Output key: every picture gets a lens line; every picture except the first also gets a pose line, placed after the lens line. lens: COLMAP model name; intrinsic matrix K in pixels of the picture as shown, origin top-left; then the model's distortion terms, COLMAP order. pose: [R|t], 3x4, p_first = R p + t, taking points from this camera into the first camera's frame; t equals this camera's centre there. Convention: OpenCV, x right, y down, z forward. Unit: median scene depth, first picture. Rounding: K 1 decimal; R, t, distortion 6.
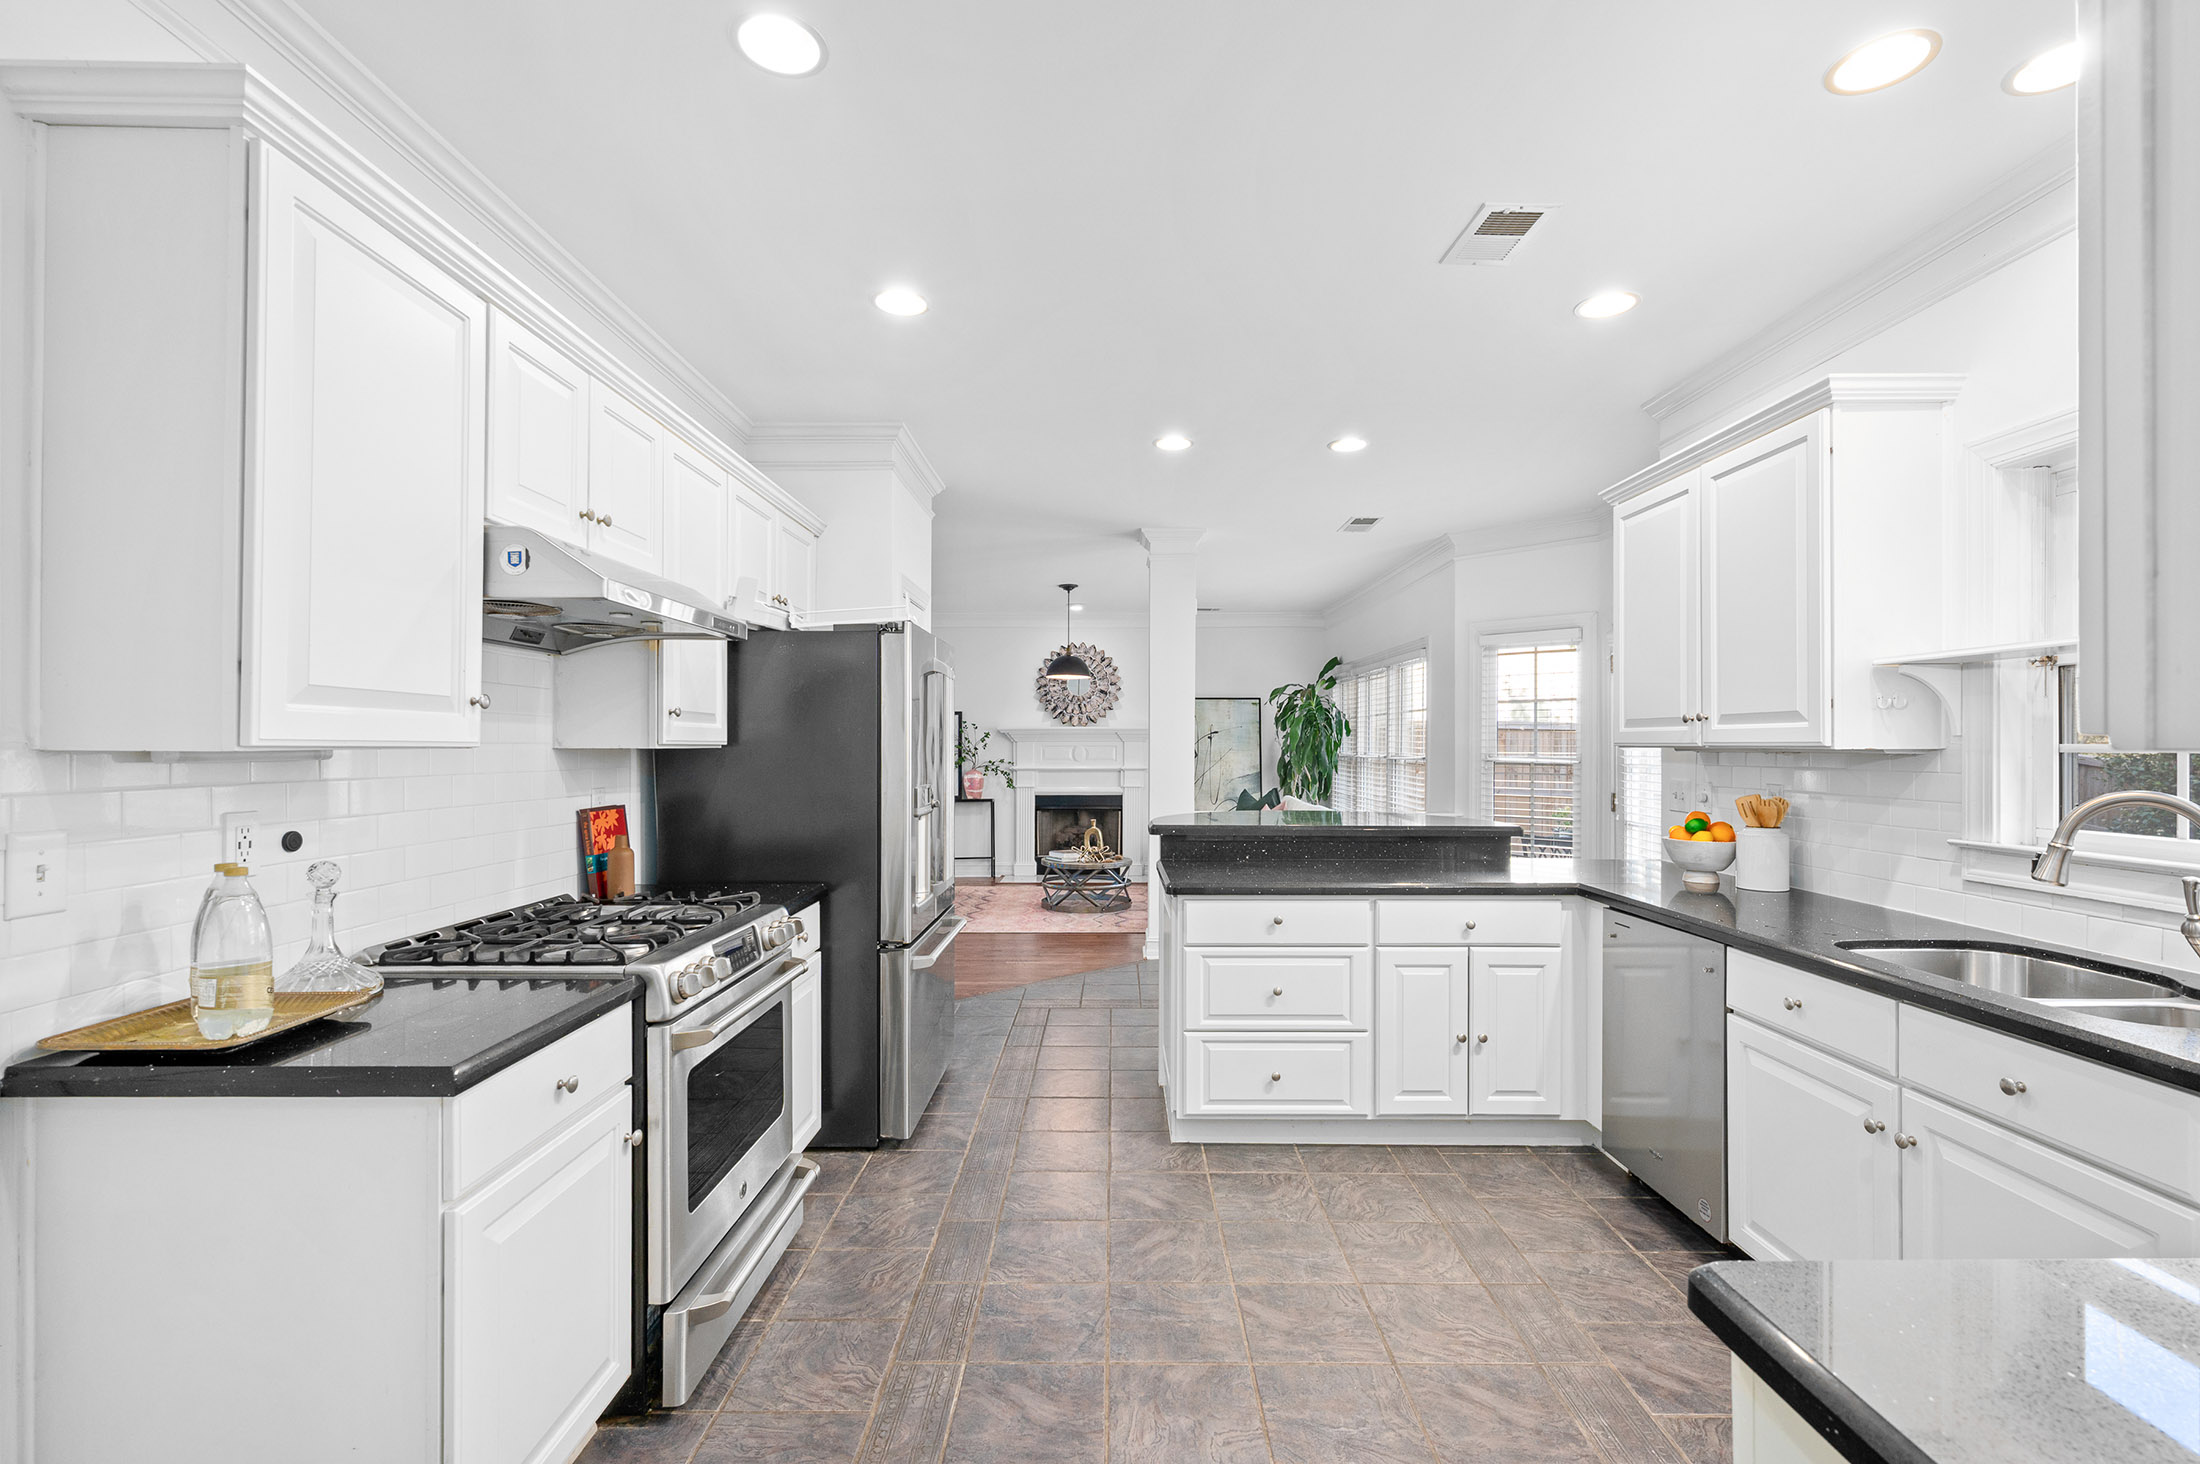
lens RADIAL K [[937.5, 0, 1092.6], [0, 937.5, 745.6], [0, 0, 1]] dist [-0.000210, 0.000325]
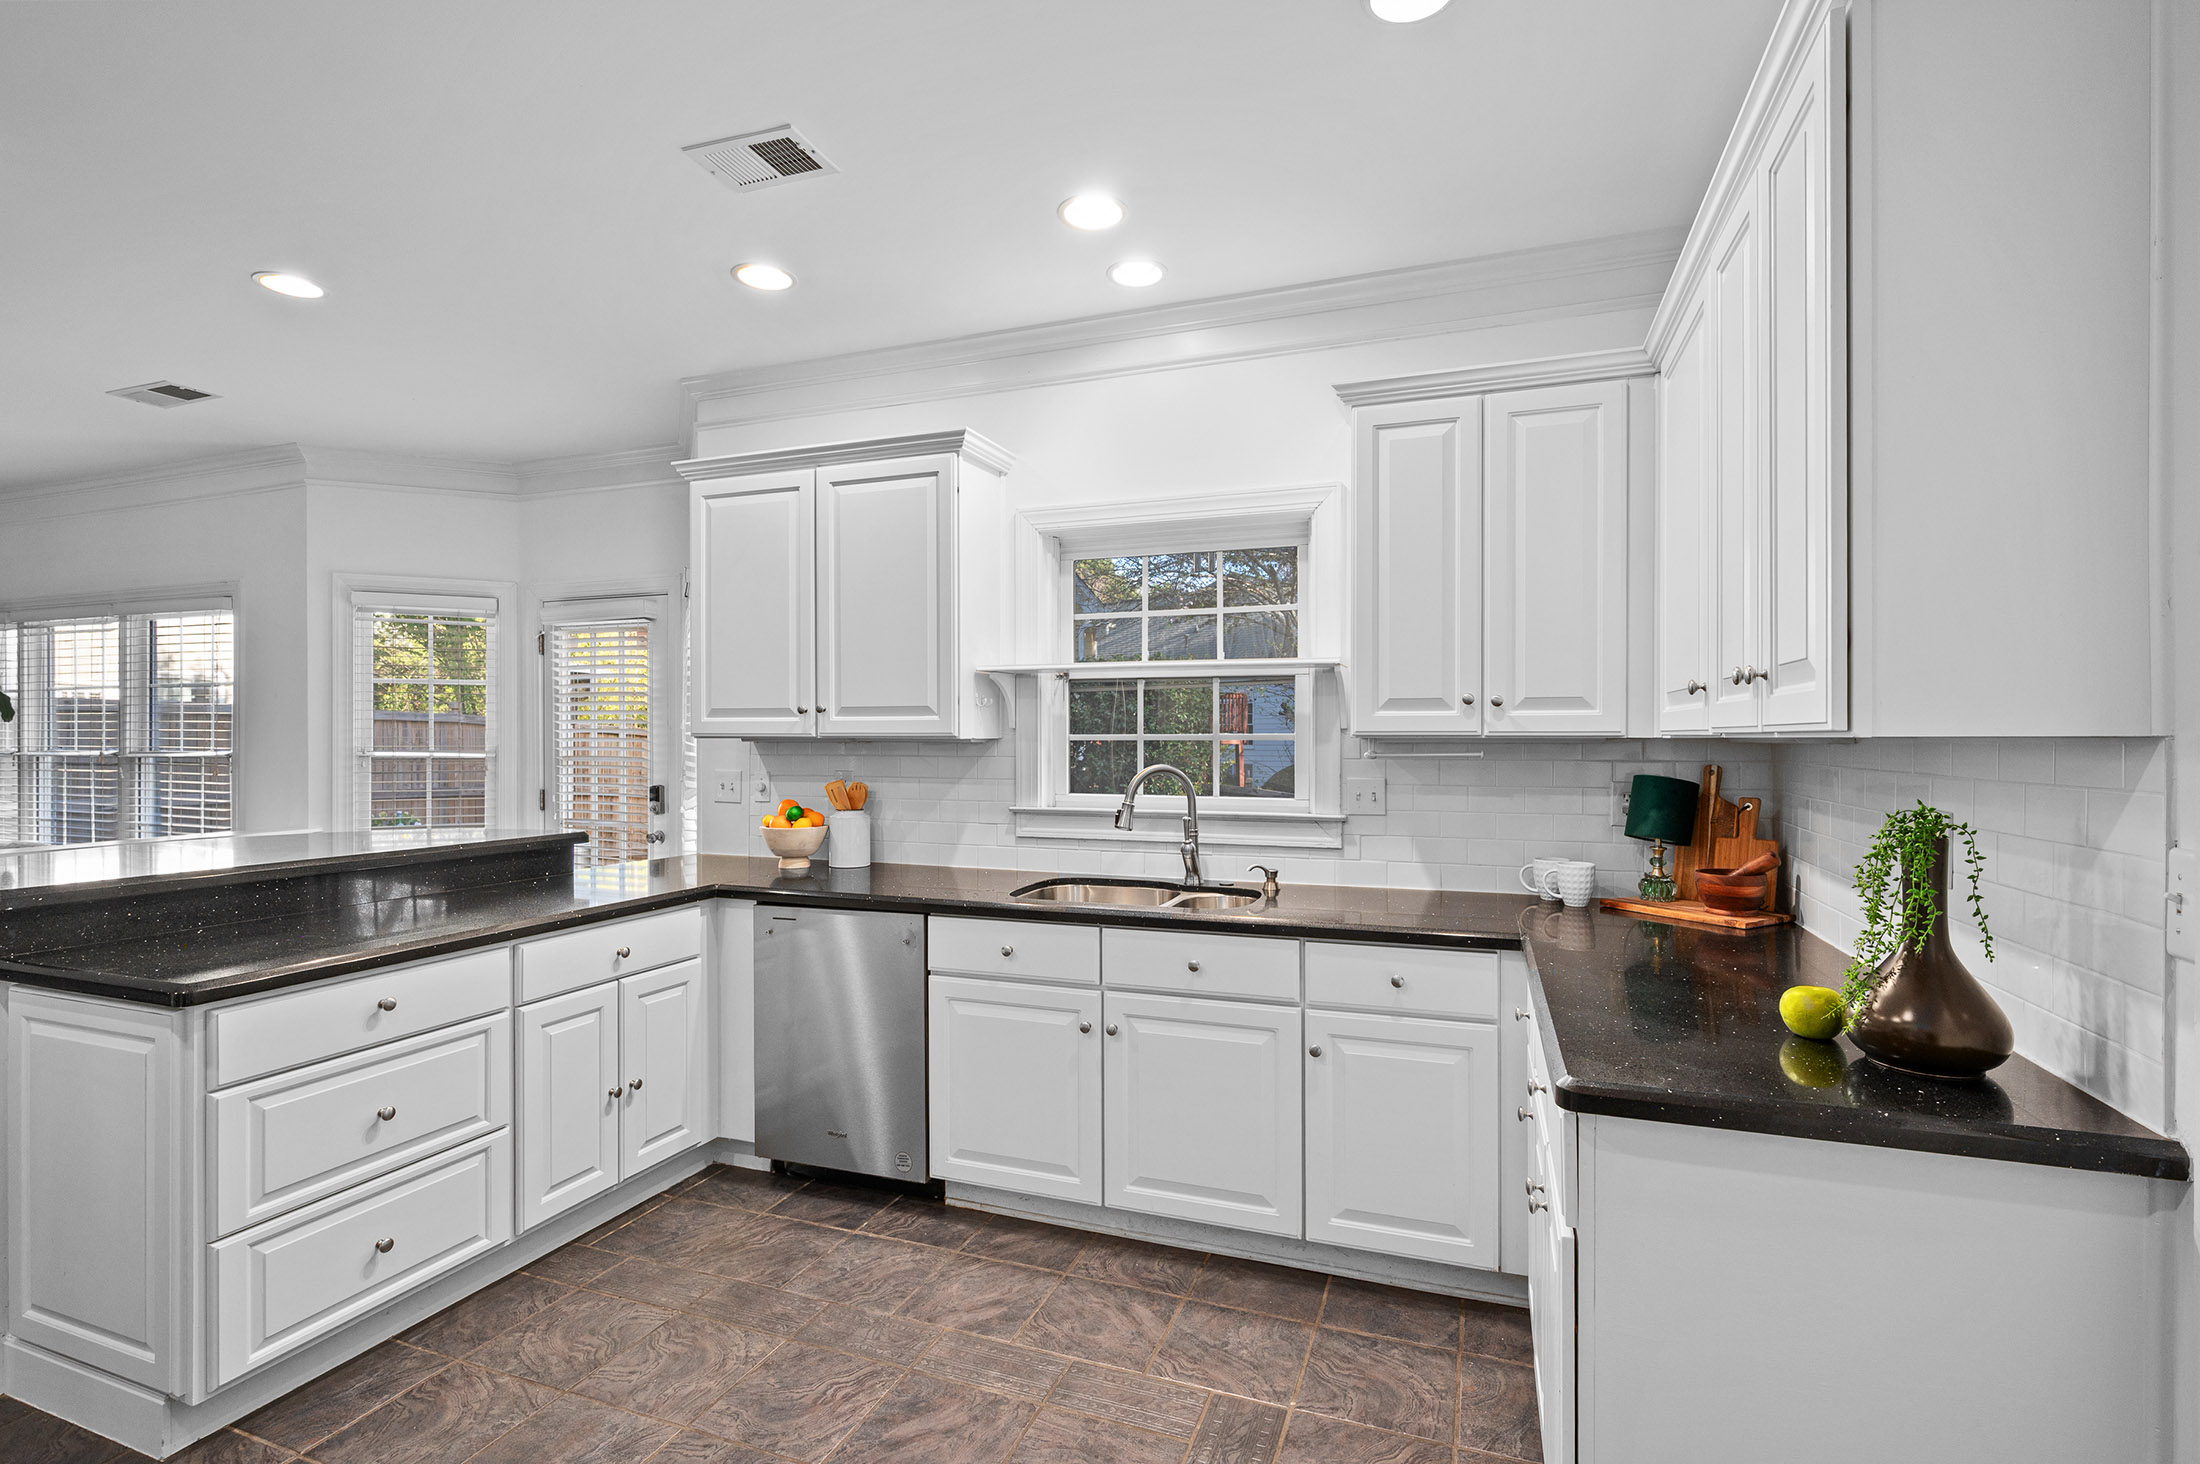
lens RADIAL K [[1030.7, 0, 1078.7], [0, 1030.7, 742.8], [0, 0, 1]] dist [-0.001001, 0.000716]
pose [[0.348475, -0.004705, 0.937306, -0.322422], [-0.000126, 0.999987, 0.005066, 0.001721], [-0.937318, -0.001884, 0.348470, 0.320256]]
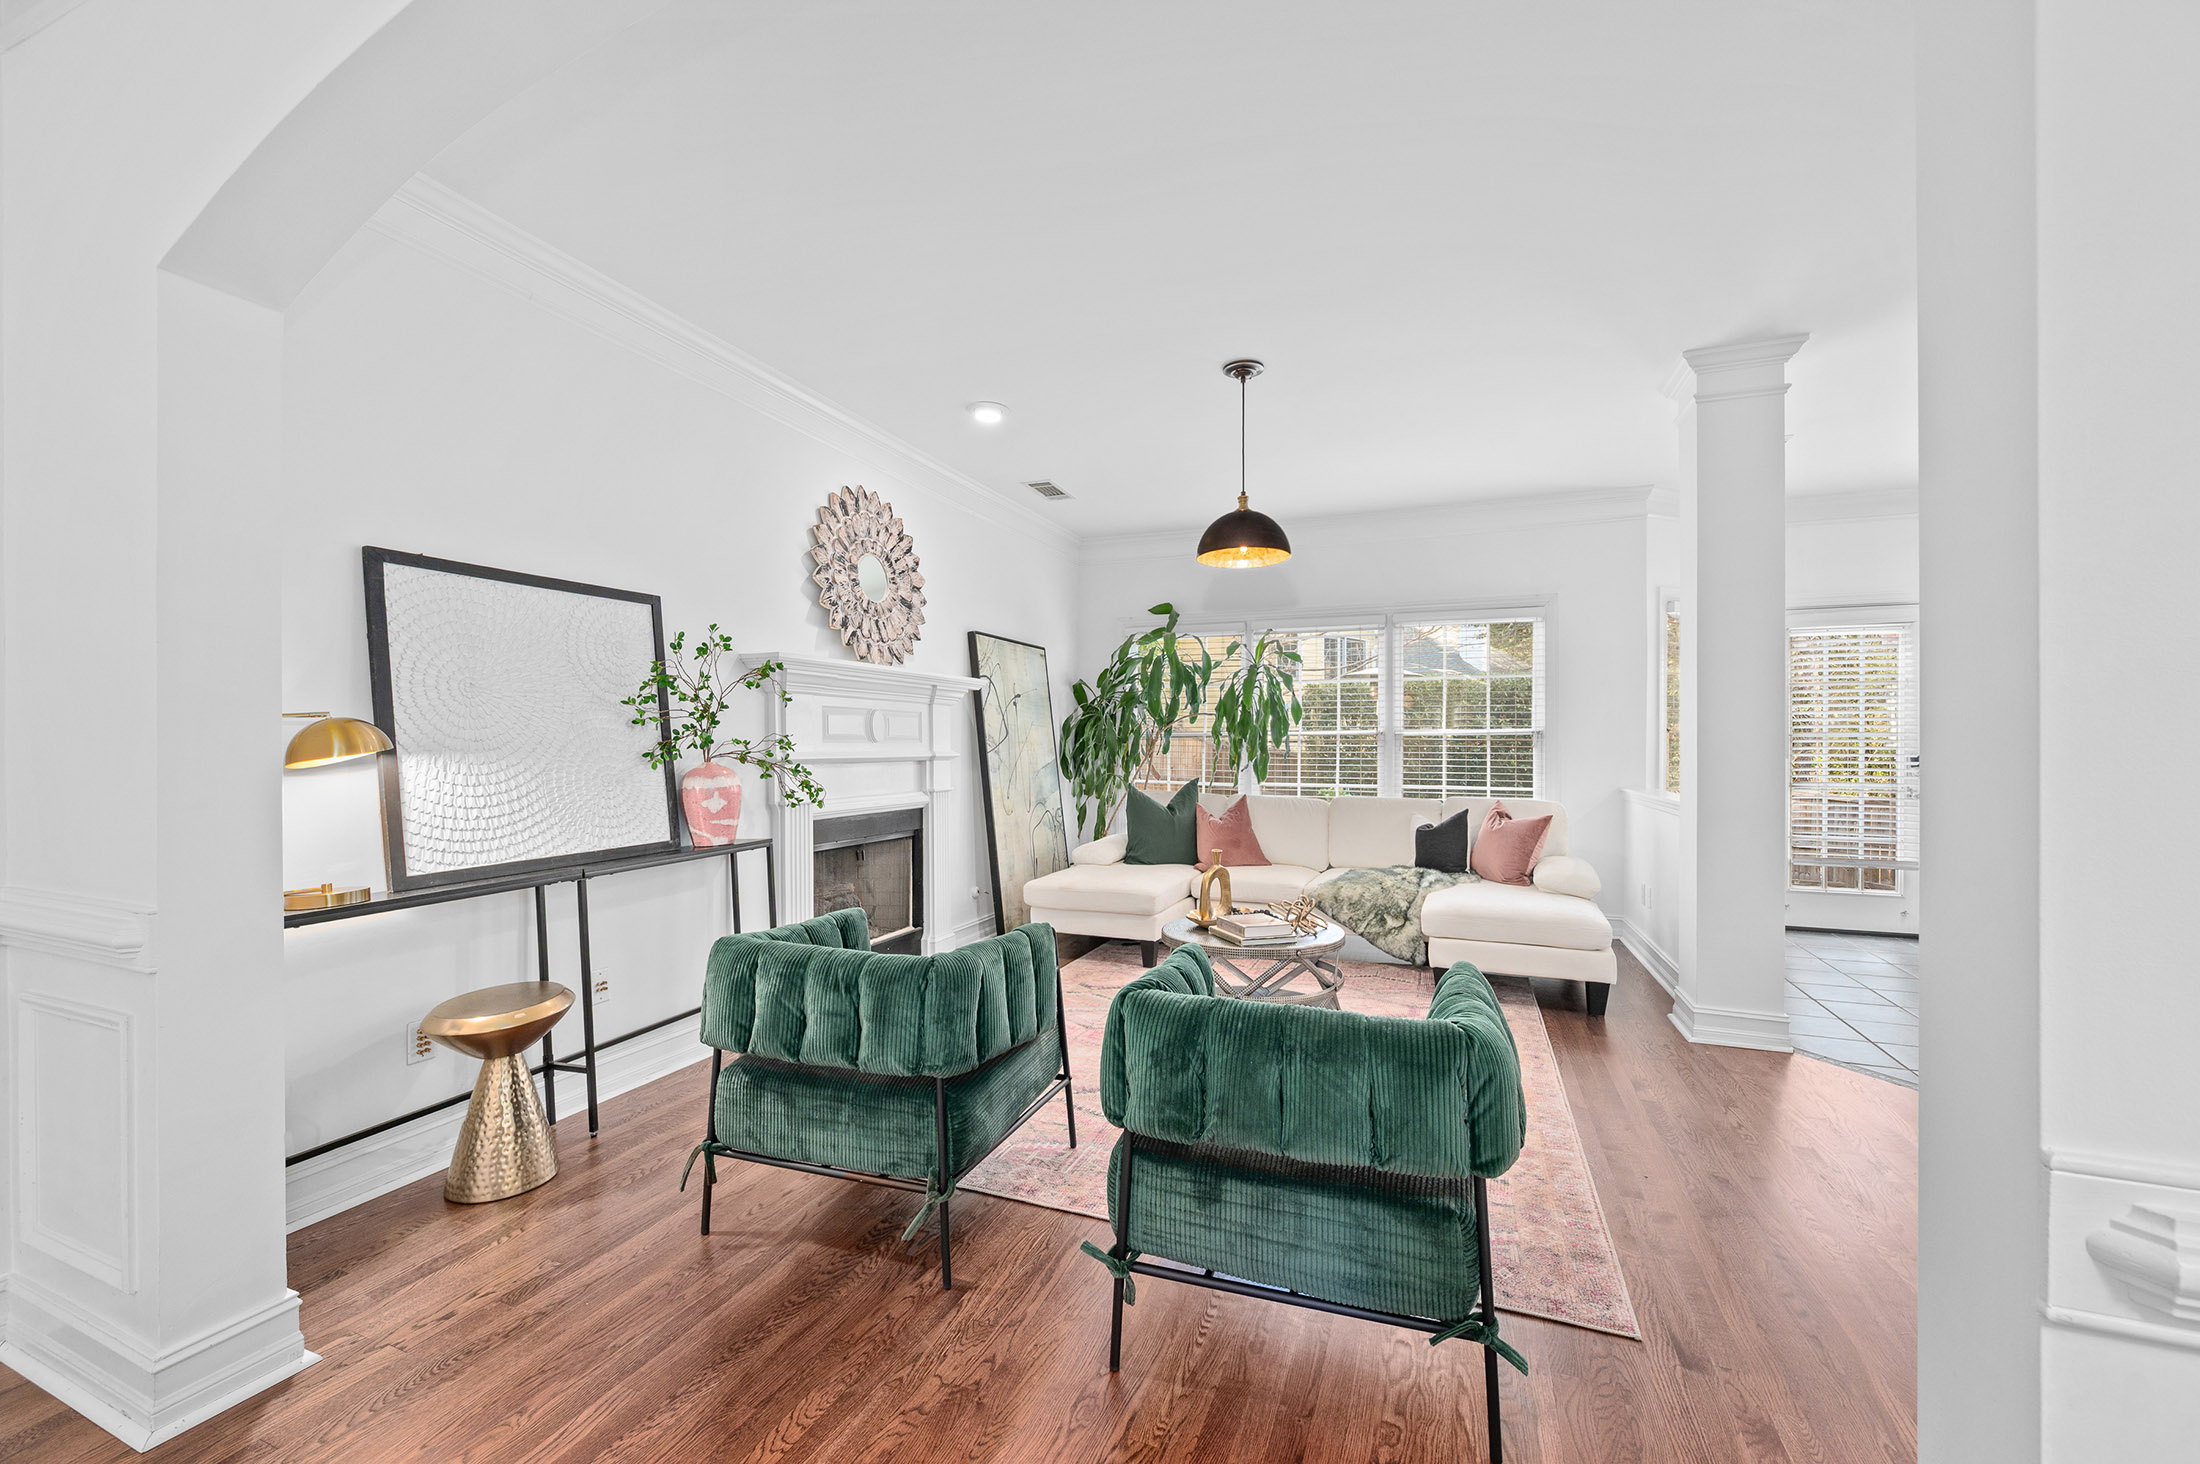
lens RADIAL K [[868.5, 0, 1100.6], [0, 868.5, 743.4], [0, 0, 1]] dist [-0.001228, 0.000260]
pose [[0.366235, 0.003135, 0.930517, -1.225709], [-0.002039, 0.999995, -0.002567, 0.059119], [-0.930520, -0.000957, 0.366240, 2.379362]]
